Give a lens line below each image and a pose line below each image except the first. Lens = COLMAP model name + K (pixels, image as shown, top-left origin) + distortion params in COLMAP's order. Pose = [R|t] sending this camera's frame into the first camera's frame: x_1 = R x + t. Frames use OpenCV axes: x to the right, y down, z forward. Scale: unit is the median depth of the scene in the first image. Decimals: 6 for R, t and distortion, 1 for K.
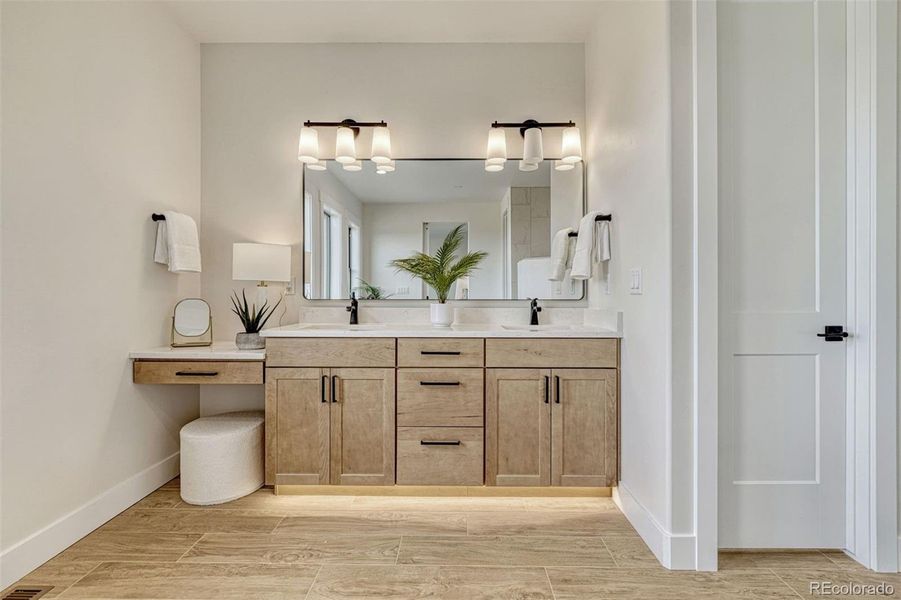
lens RADIAL K [[424.0, 0, 448.4], [0, 424.0, 293.7], [0, 0, 1]] dist [-0.002018, 0.000087]
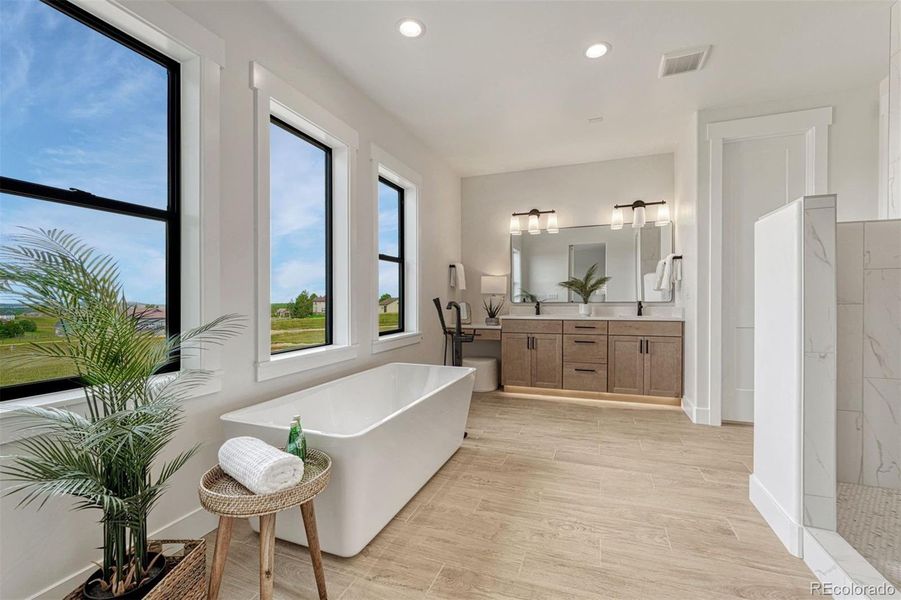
lens RADIAL K [[374.0, 0, 450.5], [0, 374.0, 300.0], [0, 0, 1]] dist [-0.005411, -0.000392]
pose [[0.934719, -0.005299, -0.355349, 0.017360], [0.005985, 0.999982, 0.000832, -0.000487], [0.355338, -0.002904, 0.934733, -0.942946]]
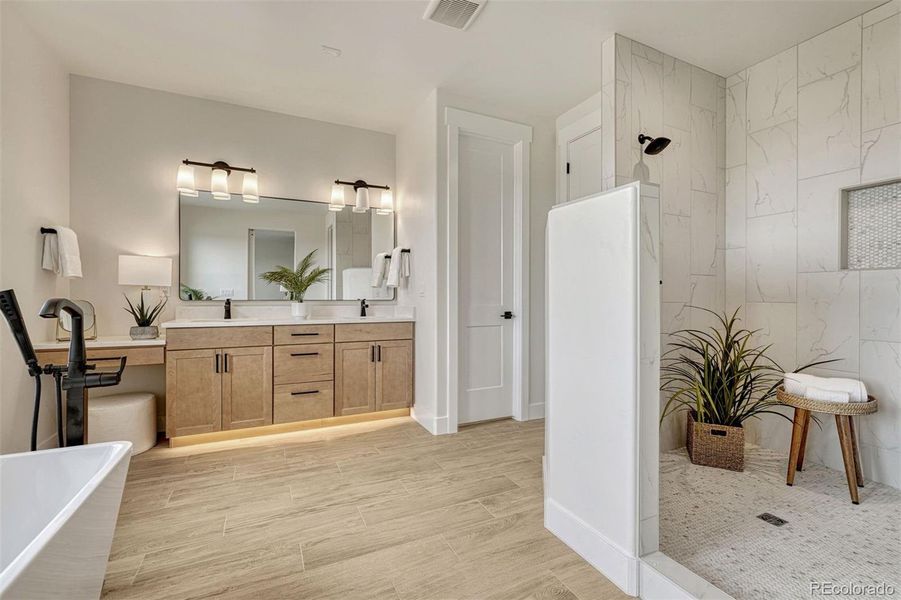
lens RADIAL K [[397.7, 0, 450.5], [0, 397.7, 300.0], [0, 0, 1]] dist [-0.002526, -0.000005]
pose [[0.901100, -0.002414, 0.433604, -0.166056], [-0.002055, 0.999949, 0.009838, -0.000752], [-0.433606, -0.009756, 0.901050, -0.522312]]
